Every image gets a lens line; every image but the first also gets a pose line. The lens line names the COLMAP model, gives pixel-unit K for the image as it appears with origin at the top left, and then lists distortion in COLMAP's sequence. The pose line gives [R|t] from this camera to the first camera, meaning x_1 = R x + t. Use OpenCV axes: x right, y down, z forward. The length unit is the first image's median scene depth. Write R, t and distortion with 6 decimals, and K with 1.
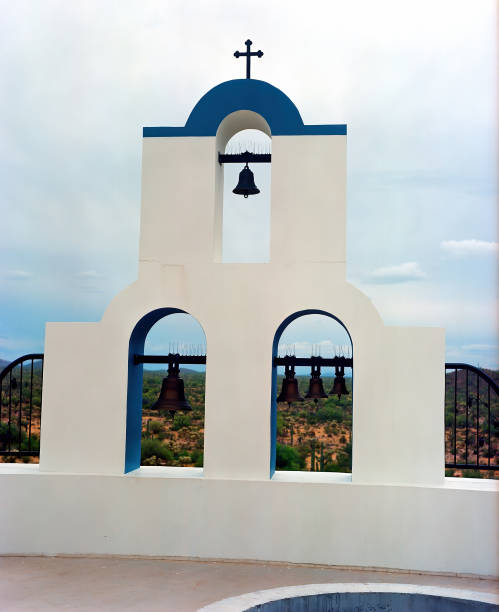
lens RADIAL K [[814.4, 0, 249.5], [0, 814.4, 306.0], [0, 0, 1]] dist [0.020779, 0.029567]
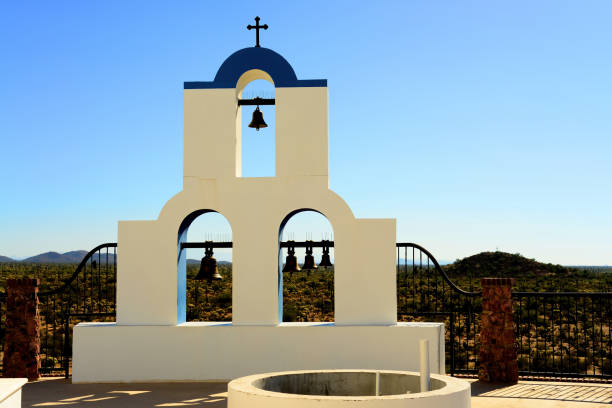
lens RADIAL K [[842.1, 0, 306.2], [0, 842.1, 225.0], [0, 0, 1]] dist [-0.020680, -0.016057]
pose [[0.998306, -0.021394, 0.054105, -0.003099], [0.019293, 0.999051, 0.039062, -0.023598], [-0.054889, -0.037952, 0.997771, -0.476464]]
